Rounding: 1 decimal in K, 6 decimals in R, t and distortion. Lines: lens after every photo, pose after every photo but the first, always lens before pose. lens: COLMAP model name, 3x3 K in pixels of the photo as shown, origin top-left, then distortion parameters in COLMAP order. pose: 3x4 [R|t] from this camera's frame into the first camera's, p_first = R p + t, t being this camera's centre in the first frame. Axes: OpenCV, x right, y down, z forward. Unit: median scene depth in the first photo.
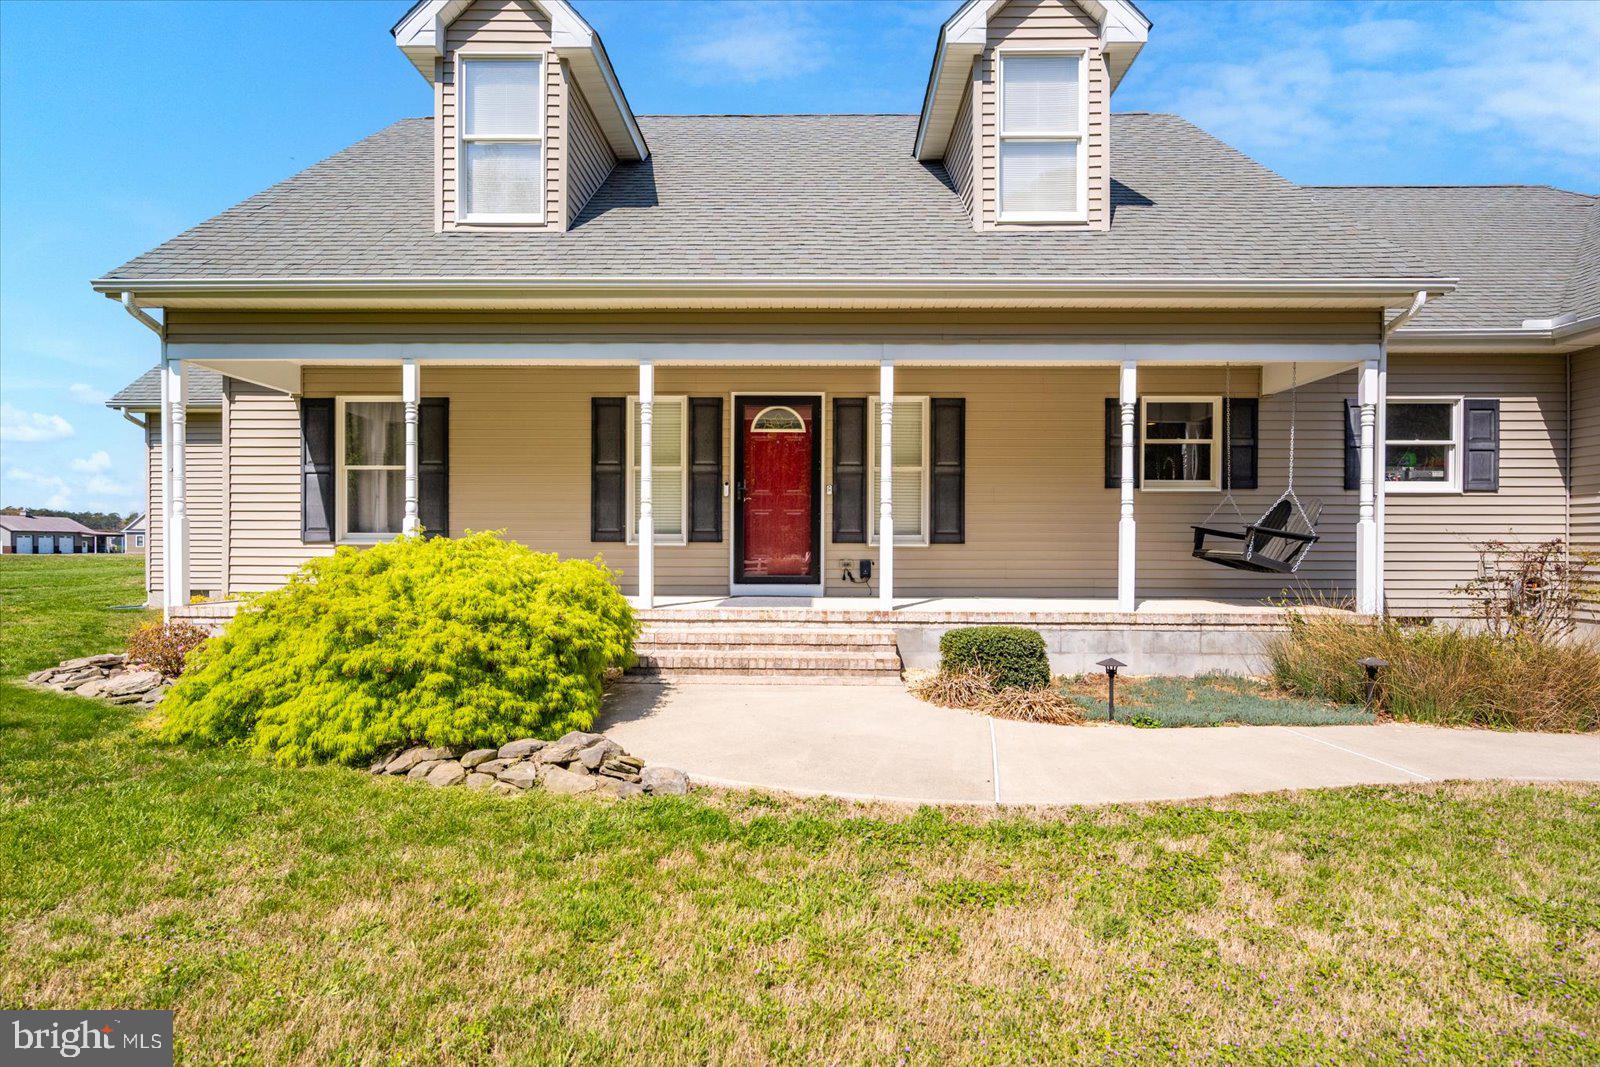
lens RADIAL K [[861.4, 0, 813.5], [0, 861.4, 558.2], [0, 0, 1]] dist [-0.000654, -0.001364]
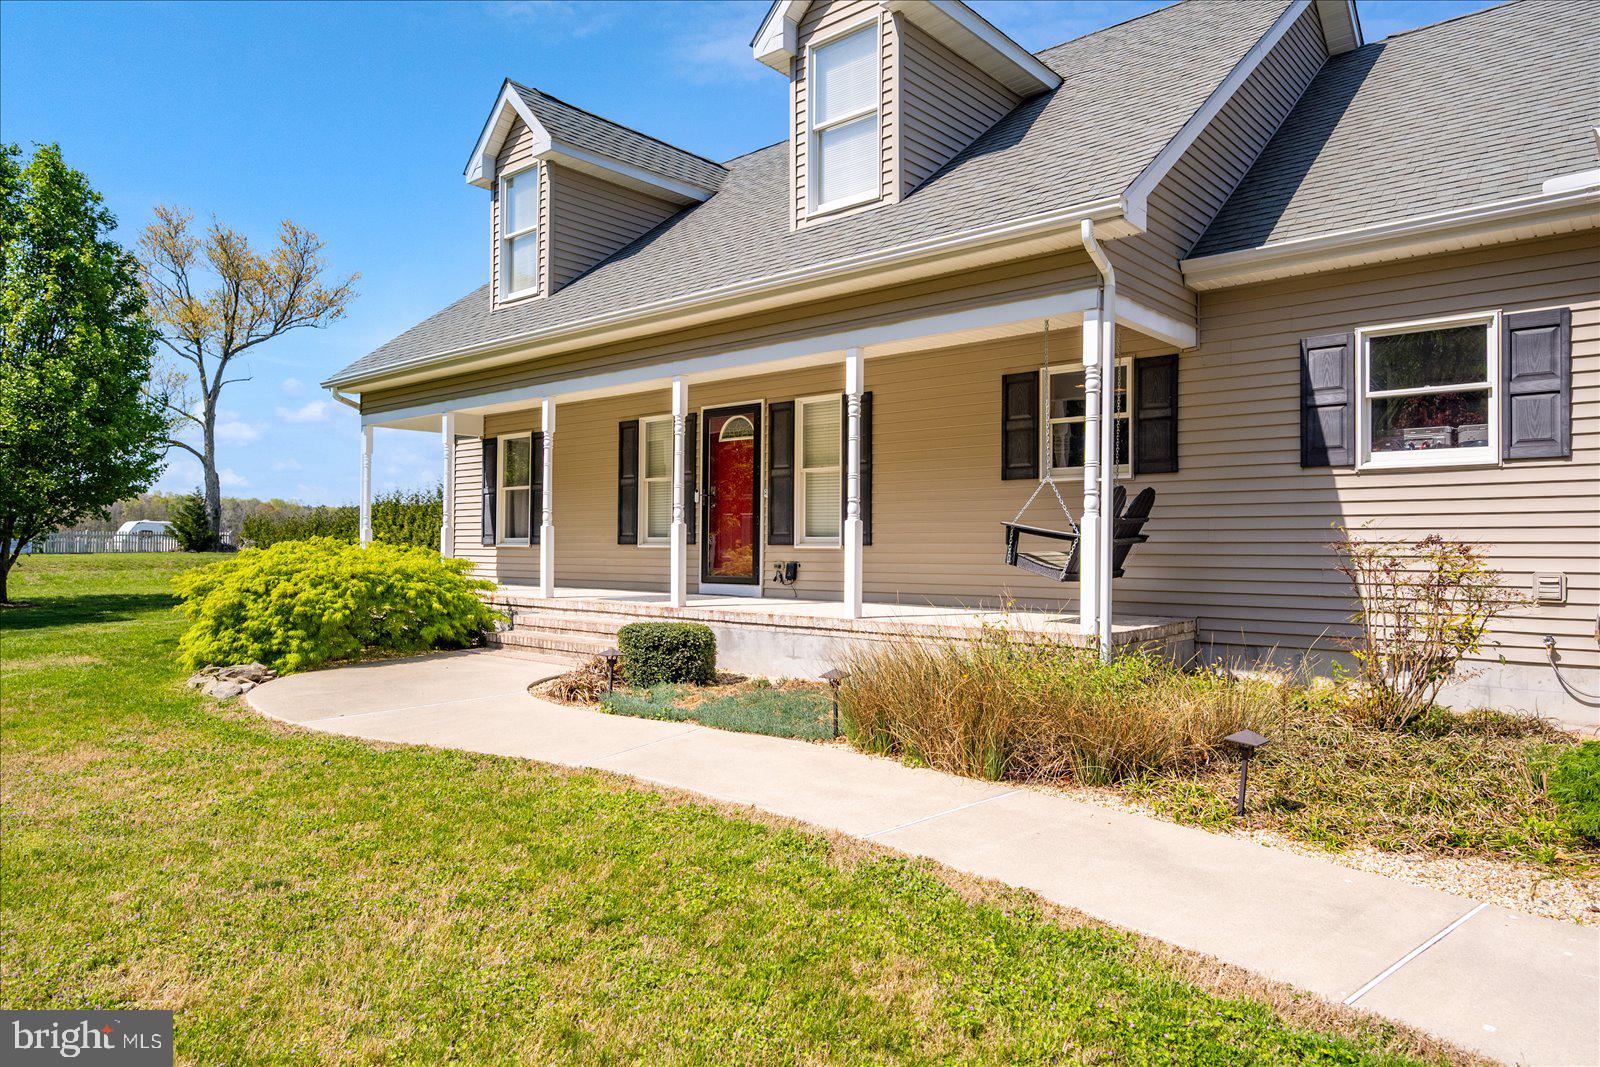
lens RADIAL K [[1058.2, 0, 776.1], [0, 1058.2, 532.5], [0, 0, 1]] dist [0.007883, -0.005981]
pose [[0.747867, -0.009882, -0.663775, 0.875083], [-0.012362, 0.999509, -0.028808, 0.003534], [0.663733, 0.029751, 0.747377, 0.069476]]
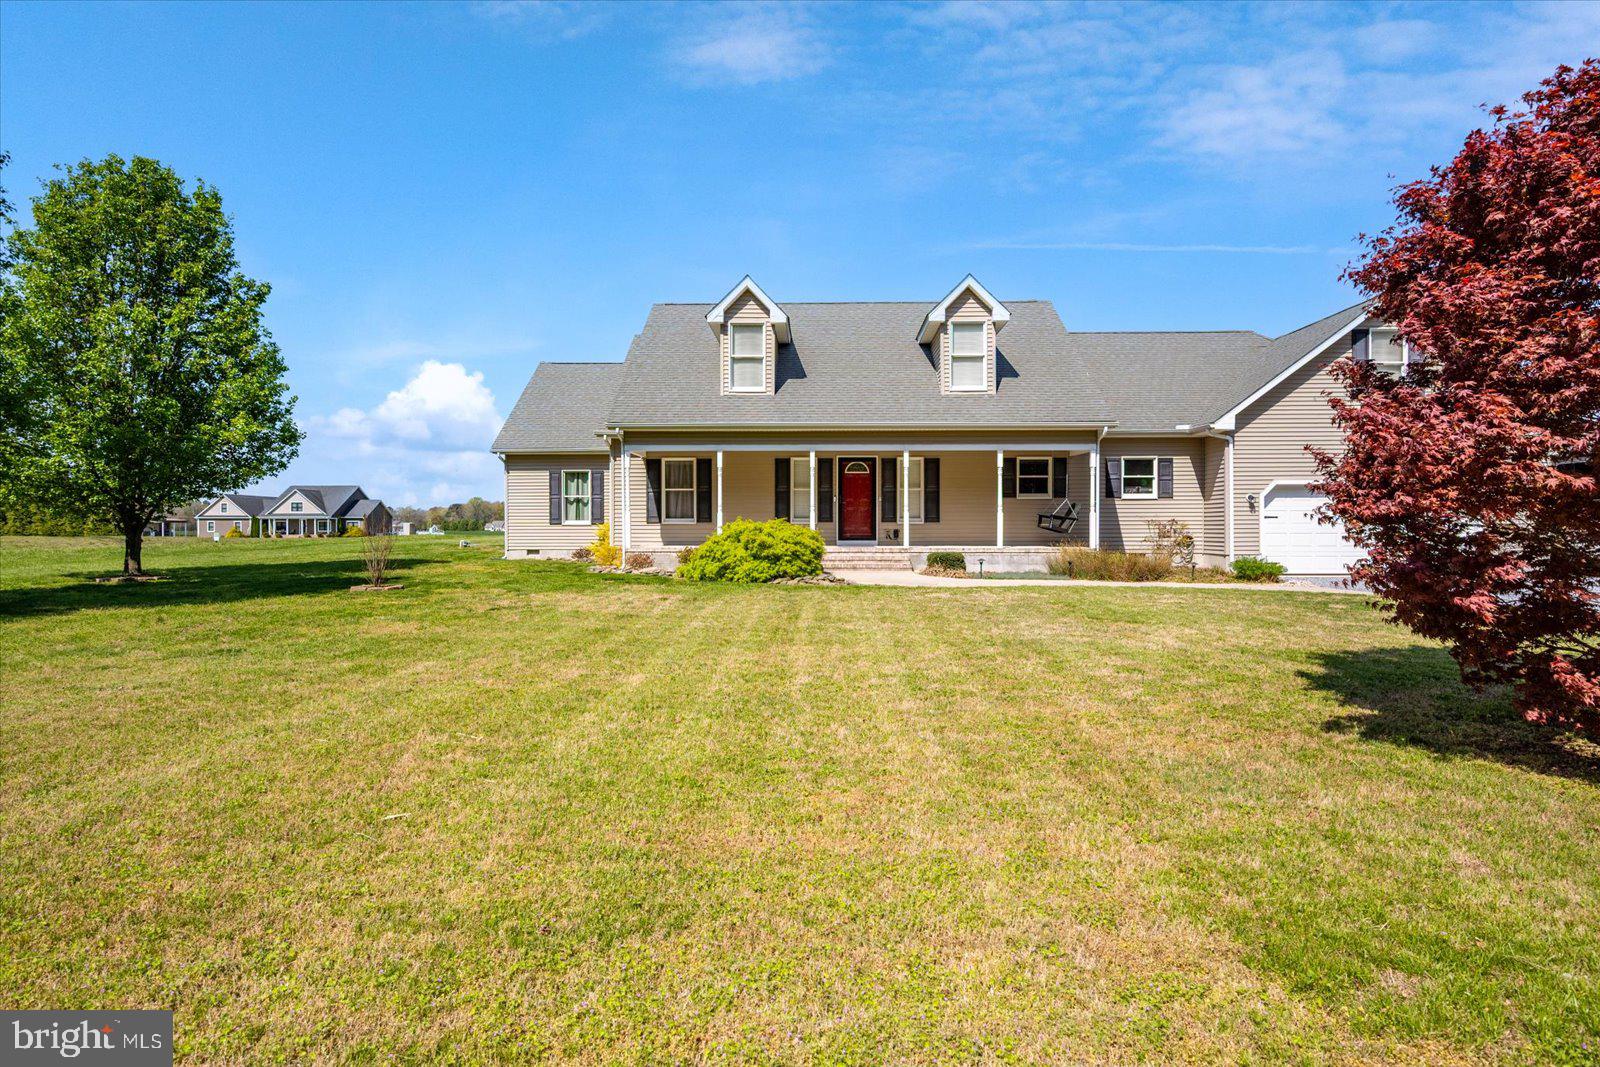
lens RADIAL K [[921.6, 0, 821.8], [0, 921.6, 546.5], [0, 0, 1]] dist [0.013084, 0.004715]
pose [[0.999944, -0.006483, 0.008405, -0.158408], [0.006468, 0.999977, 0.001799, 0.041554], [-0.008417, -0.001744, 0.999963, -1.446101]]
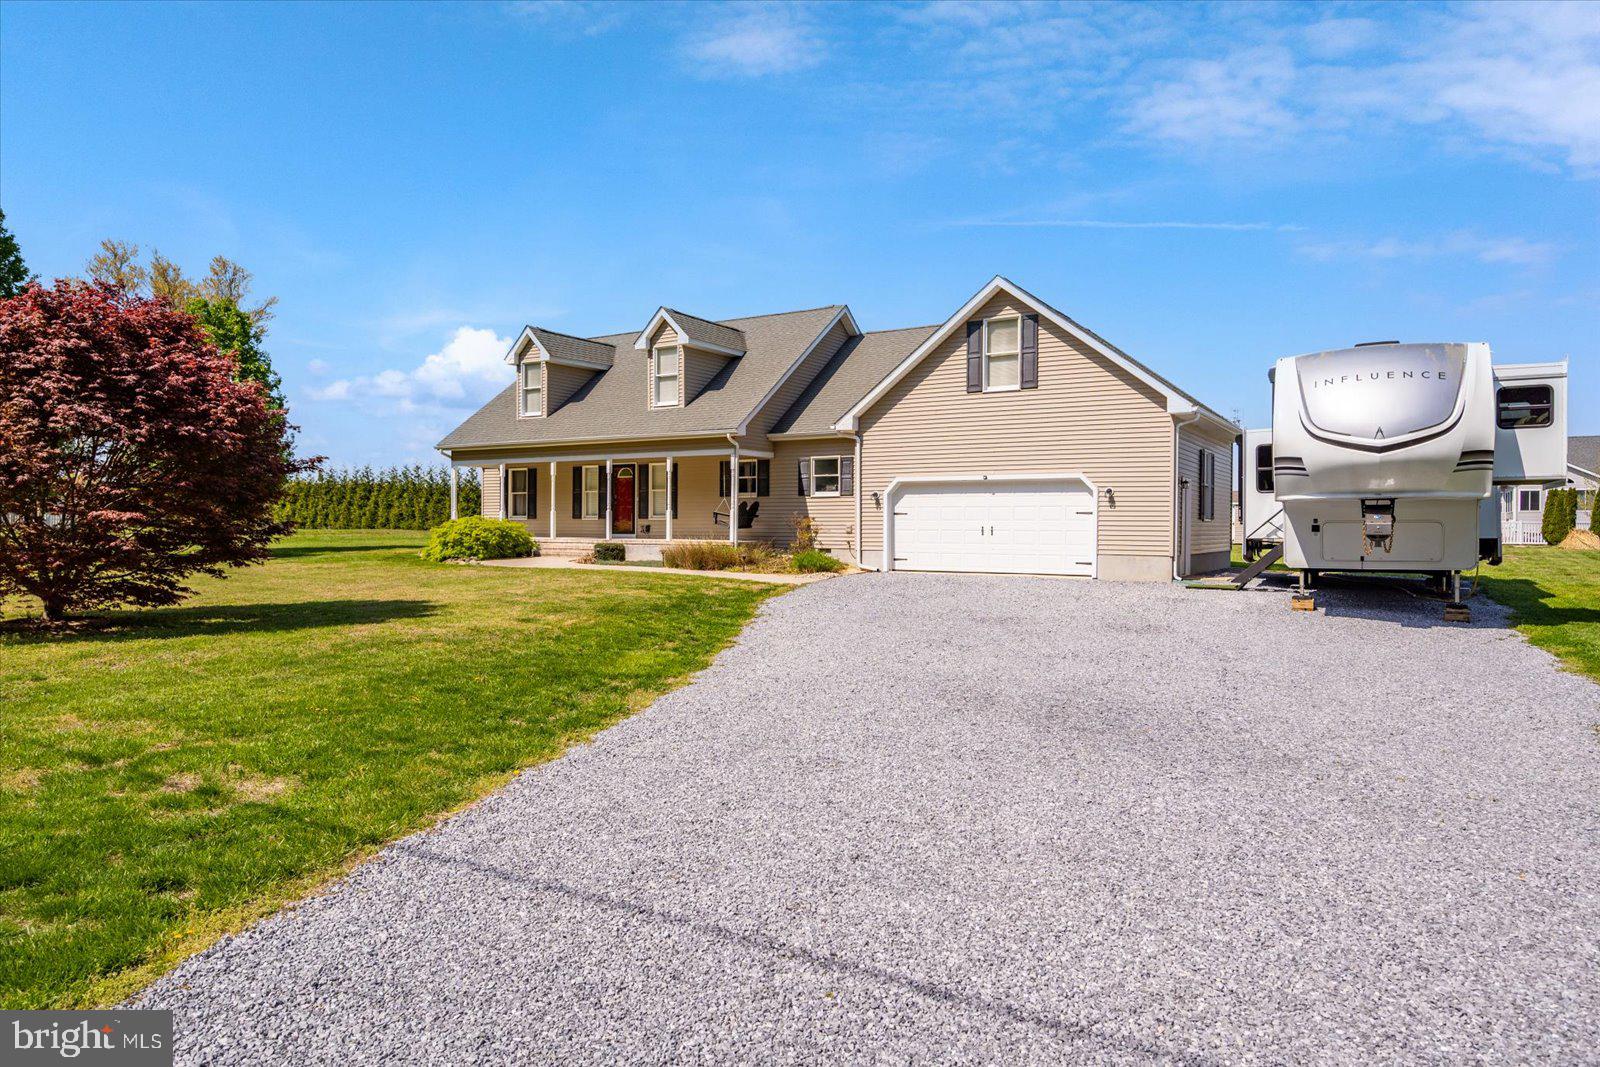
lens RADIAL K [[1003.3, 0, 791.0], [0, 1003.3, 536.1], [0, 0, 1]] dist [0.008735, 0.005575]
pose [[0.852170, 0.005639, -0.523234, 2.093343], [-0.009880, 0.999937, -0.005315, 0.049987], [0.523171, 0.009699, 0.852172, -1.433846]]
